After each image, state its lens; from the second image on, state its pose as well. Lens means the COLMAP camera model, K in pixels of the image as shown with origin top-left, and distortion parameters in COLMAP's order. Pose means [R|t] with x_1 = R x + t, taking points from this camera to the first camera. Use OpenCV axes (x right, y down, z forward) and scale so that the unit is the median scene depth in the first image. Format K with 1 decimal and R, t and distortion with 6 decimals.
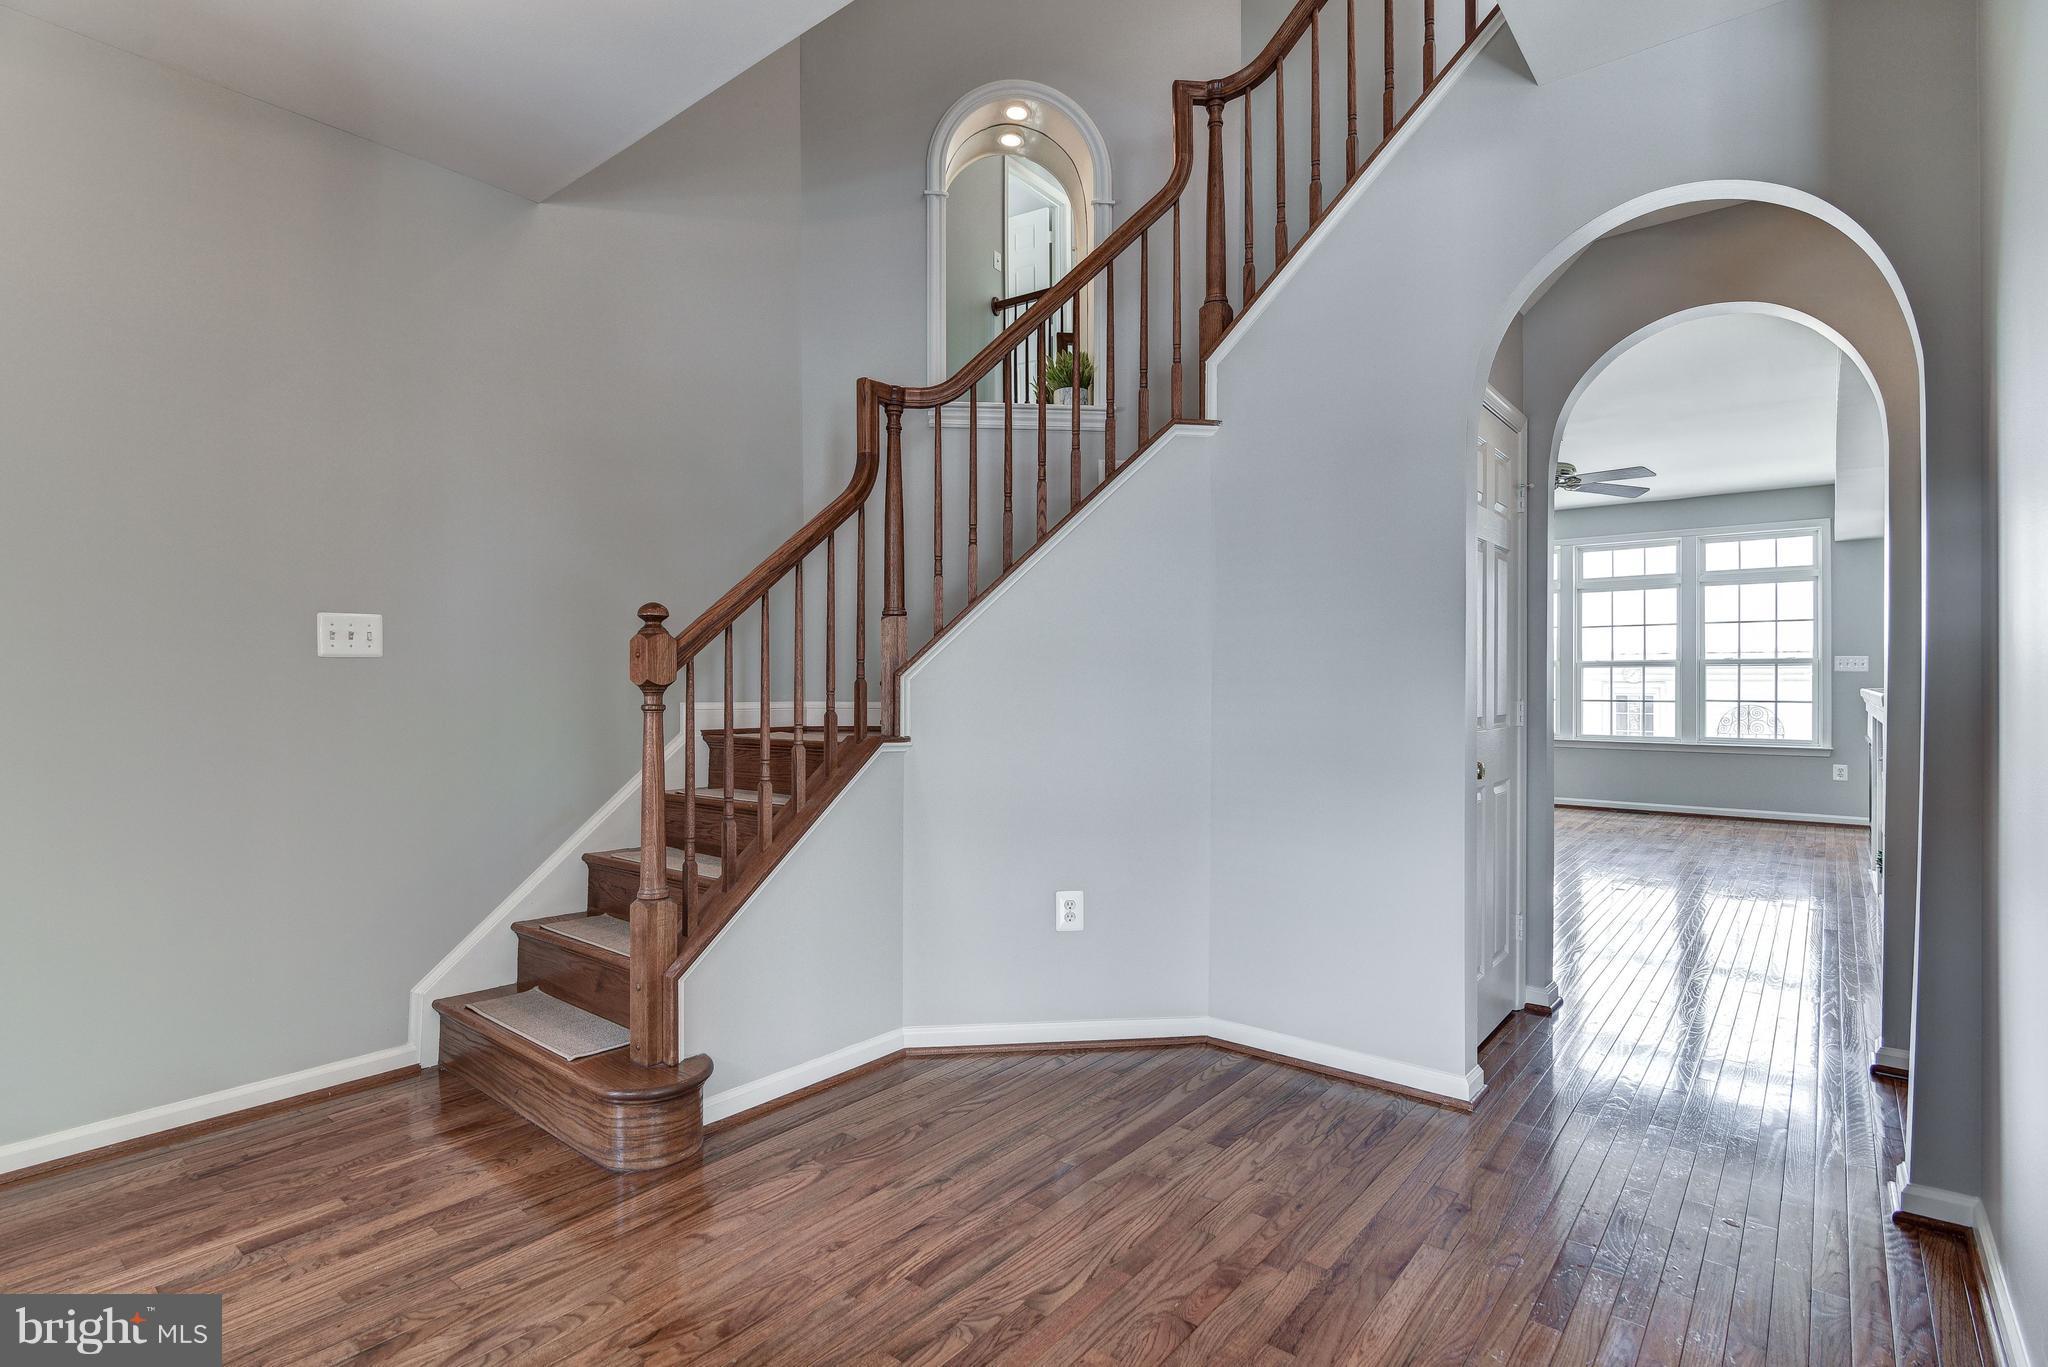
lens RADIAL K [[1000.2, 0, 1006.9], [0, 1000.2, 683.6], [0, 0, 1]] dist [-0.000367, -0.001181]
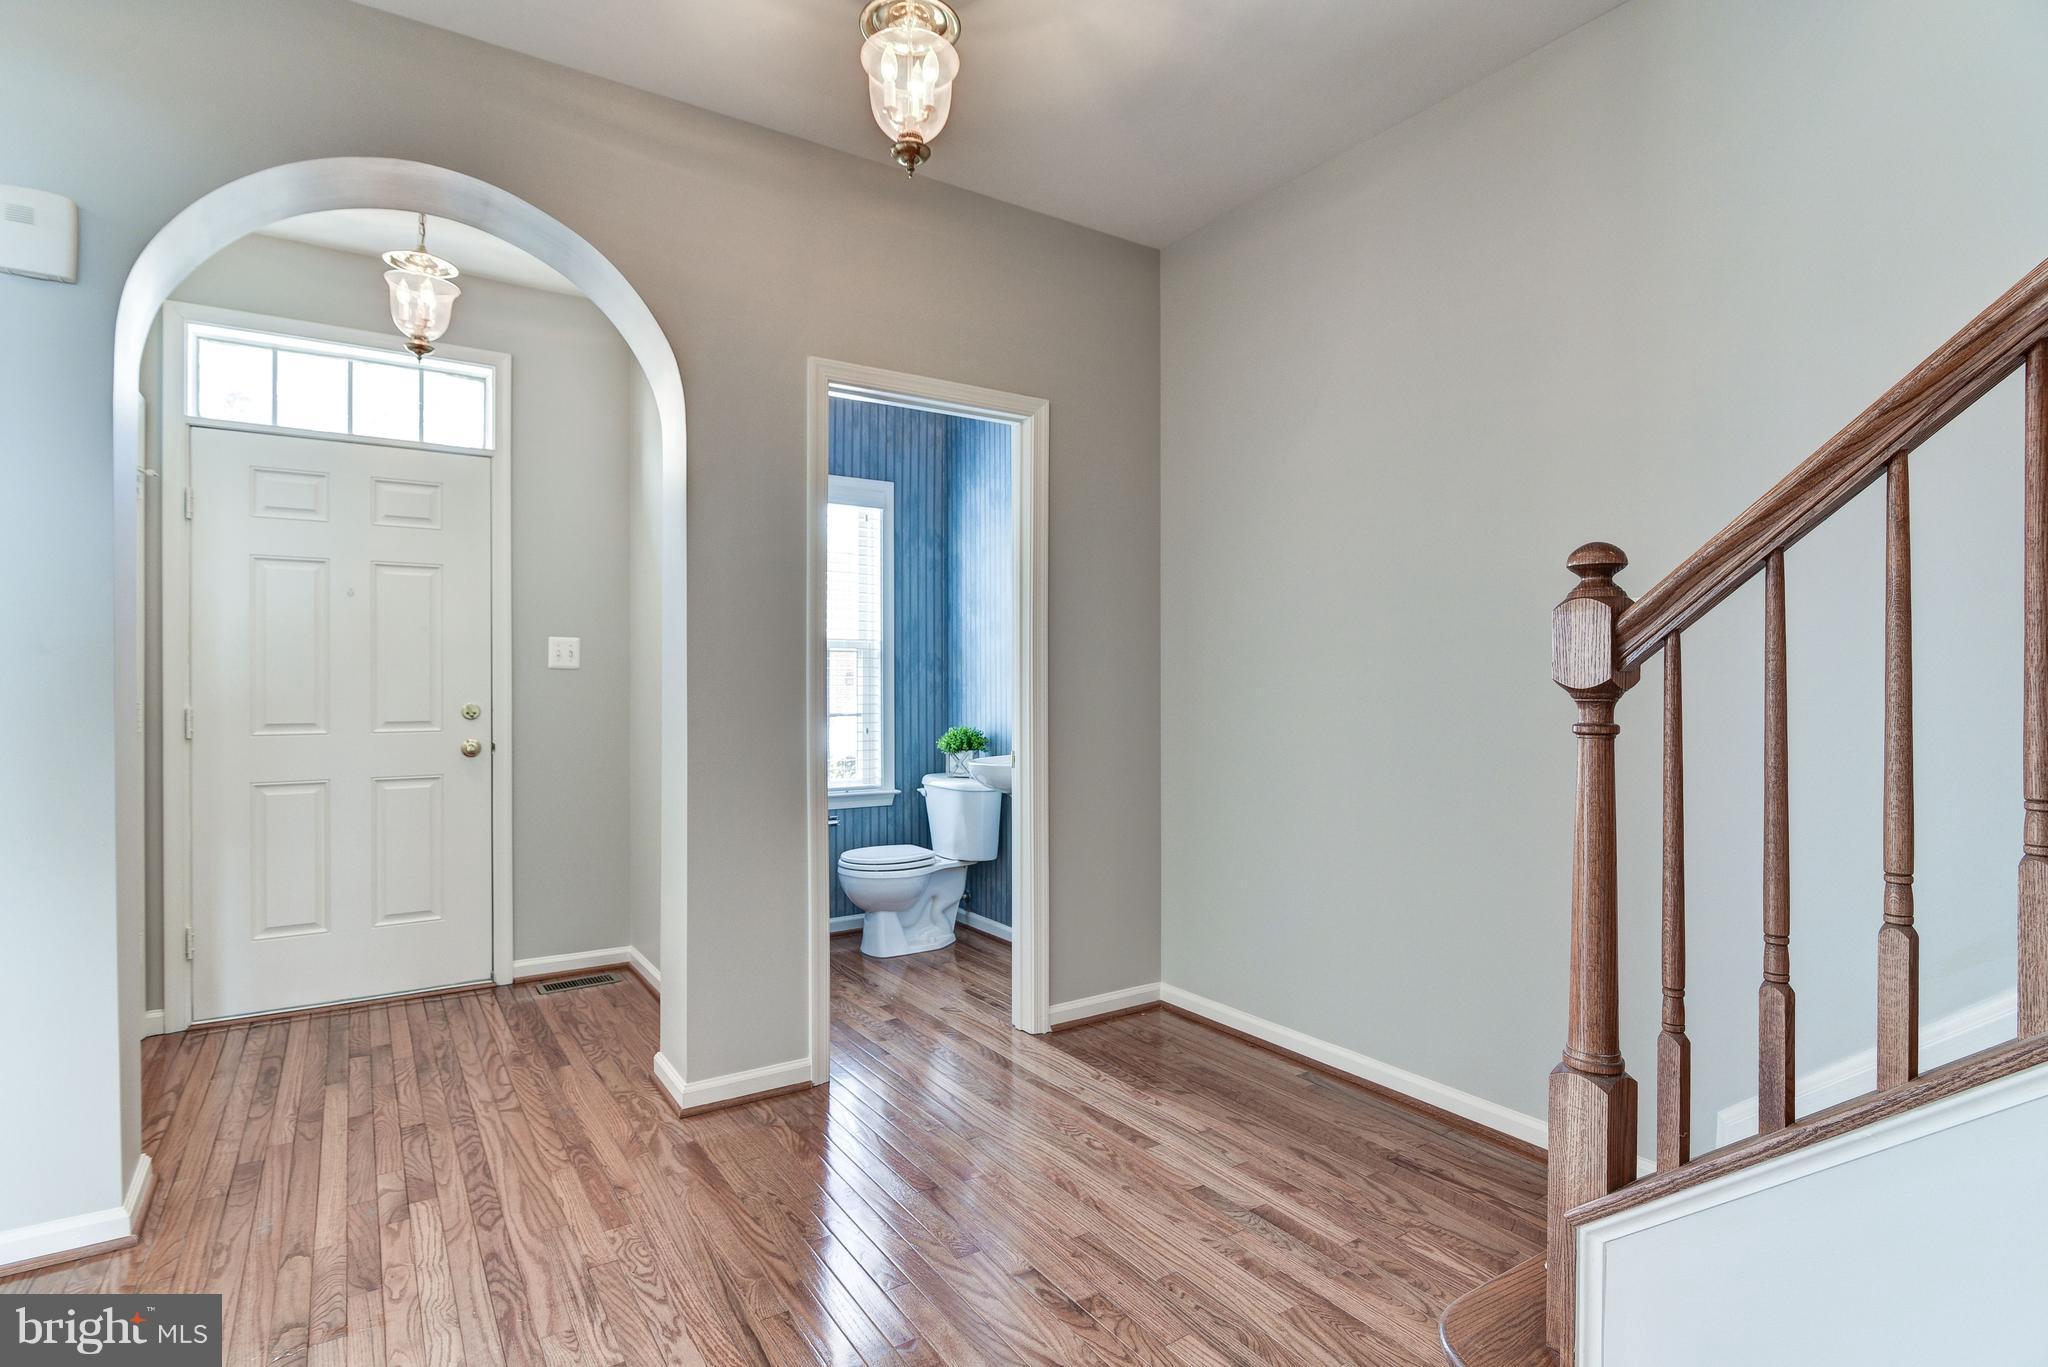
lens RADIAL K [[1000.2, 0, 1006.9], [0, 1000.2, 683.6], [0, 0, 1]] dist [-0.000367, -0.001181]
pose [[-0.279176, 0.002491, -0.960237, 0.302188], [-0.004775, 0.999981, 0.003982, -0.001684], [0.960228, 0.005697, -0.279159, 0.911965]]
